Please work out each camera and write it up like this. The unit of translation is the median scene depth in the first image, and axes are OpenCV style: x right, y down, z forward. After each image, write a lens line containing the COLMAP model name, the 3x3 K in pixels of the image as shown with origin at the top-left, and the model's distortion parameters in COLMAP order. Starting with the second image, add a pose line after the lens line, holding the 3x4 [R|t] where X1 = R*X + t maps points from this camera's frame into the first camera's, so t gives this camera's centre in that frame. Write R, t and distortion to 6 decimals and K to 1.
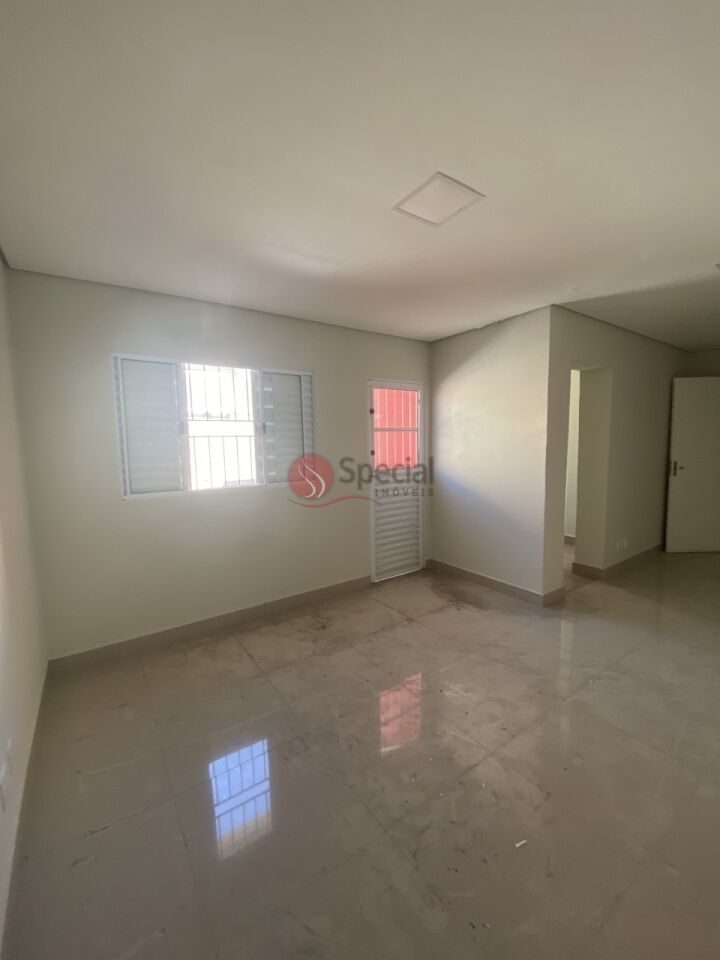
lens RADIAL K [[387.5, 0, 361.5], [0, 387.5, 479.7], [0, 0, 1]] dist [0.018010, -0.015441]
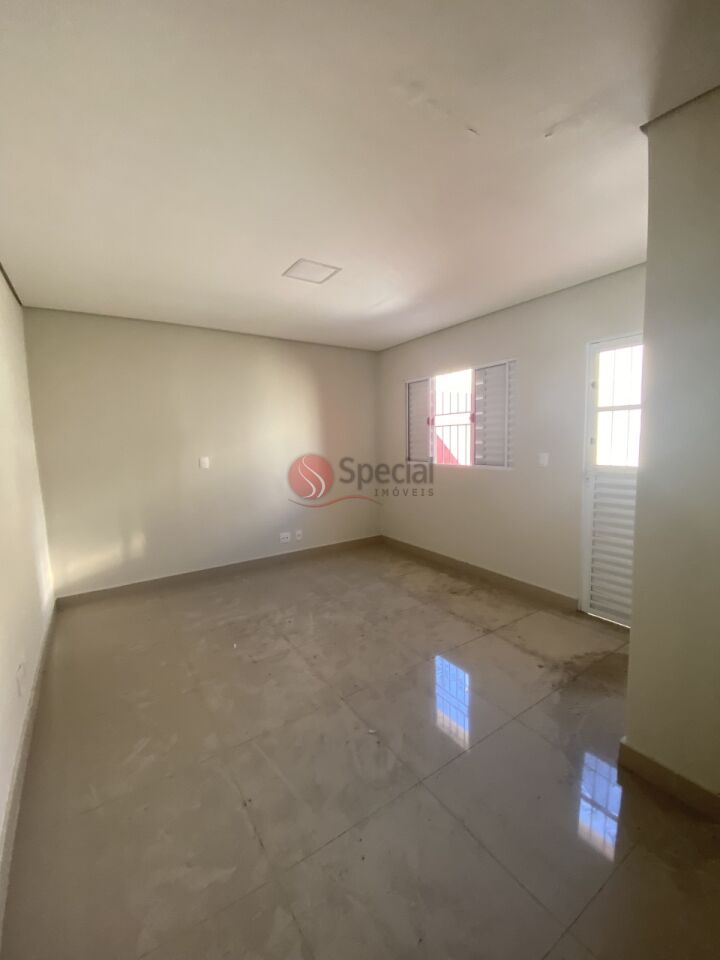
lens RADIAL K [[387.5, 0, 364.0], [0, 387.5, 483.2], [0, 0, 1]] dist [0.018010, -0.015441]
pose [[-0.014396, 0.136354, -0.990556, 0.953258], [-0.074673, 0.987745, 0.137052, -0.072433], [0.997104, 0.075941, -0.004038, 0.685374]]
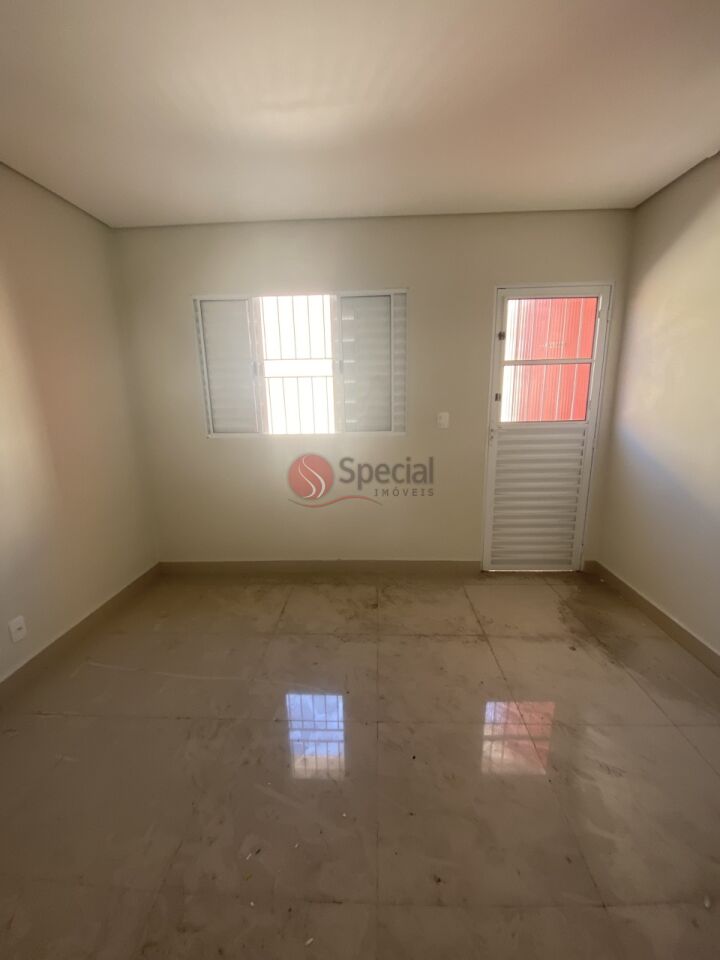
lens RADIAL K [[387.5, 0, 360.9], [0, 387.5, 481.8], [0, 0, 1]] dist [0.018010, -0.015441]
pose [[0.796276, 0.140586, -0.588371, 0.324492], [-0.054871, 0.985396, 0.161193, -0.022181], [0.602440, -0.096070, 0.792362, 0.320930]]
